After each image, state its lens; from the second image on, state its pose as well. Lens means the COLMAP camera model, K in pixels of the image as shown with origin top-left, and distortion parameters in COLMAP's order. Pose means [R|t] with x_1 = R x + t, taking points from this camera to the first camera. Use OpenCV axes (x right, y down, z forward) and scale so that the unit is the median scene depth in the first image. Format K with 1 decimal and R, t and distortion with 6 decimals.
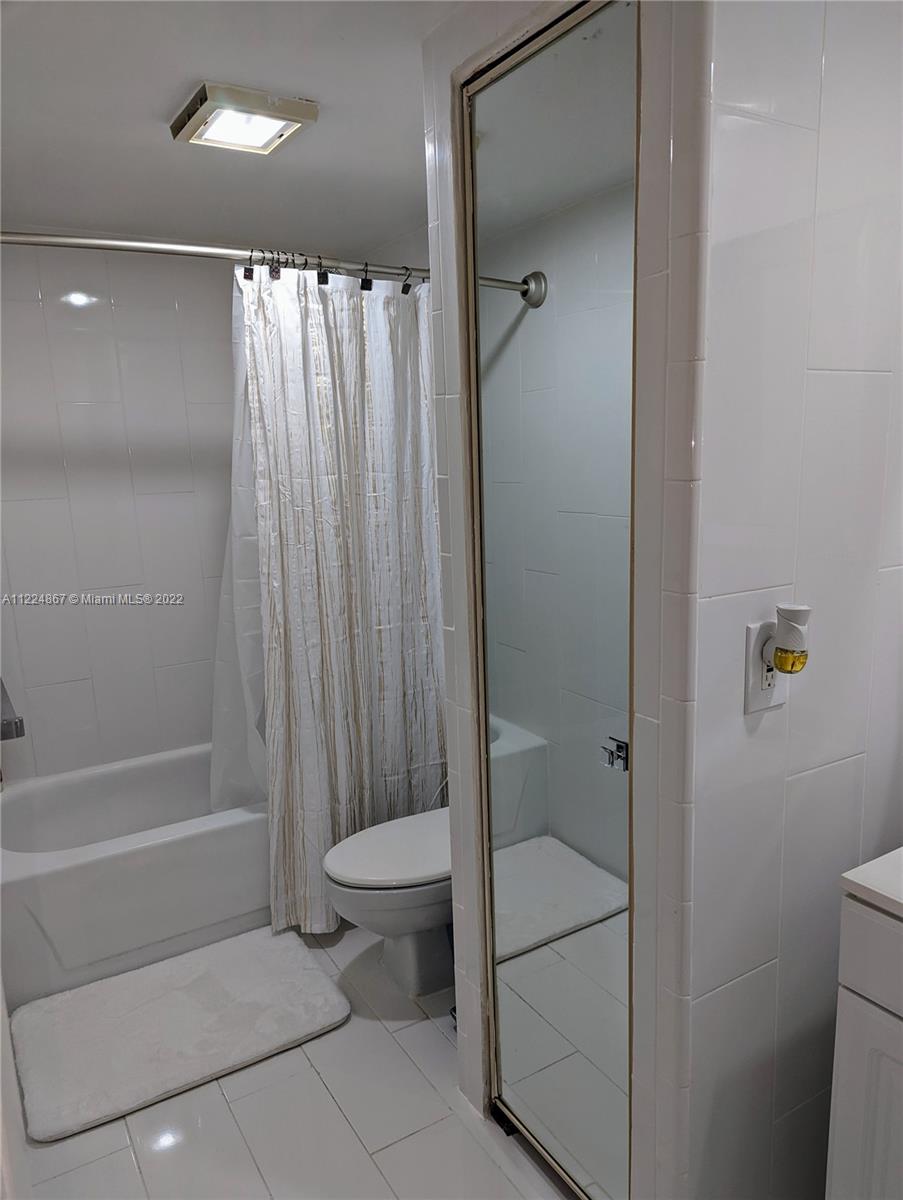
lens RADIAL K [[846.7, 0, 453.3], [0, 846.7, 622.1], [0, 0, 1]] dist [0.074404, -0.086229]
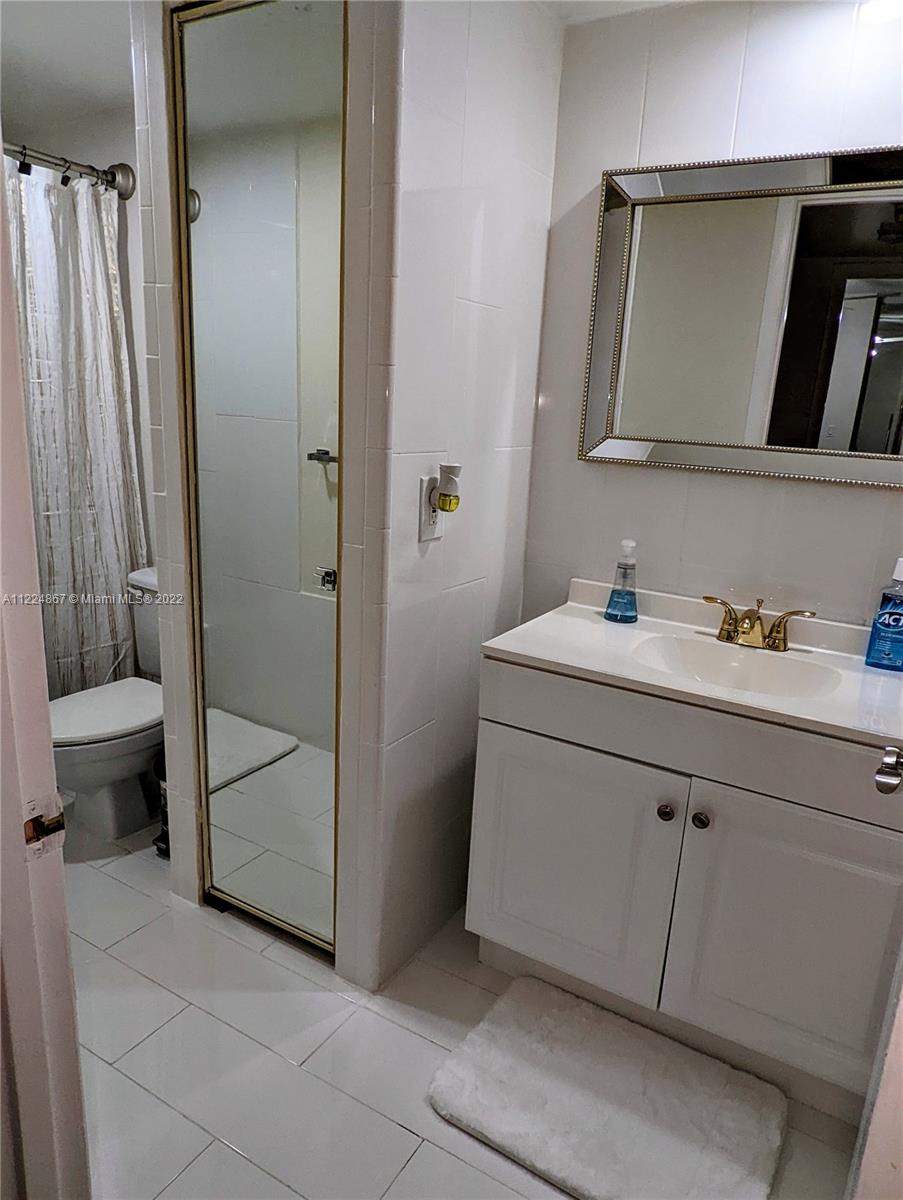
lens RADIAL K [[810.0, 0, 451.5], [0, 810.0, 600.0], [0, 0, 1]] dist [0.002171, 0.007979]
pose [[0.890424, -0.035151, 0.453773, -0.105153], [0.009337, 0.998214, 0.059002, 0.059984], [-0.455037, -0.048300, 0.889162, -0.102629]]
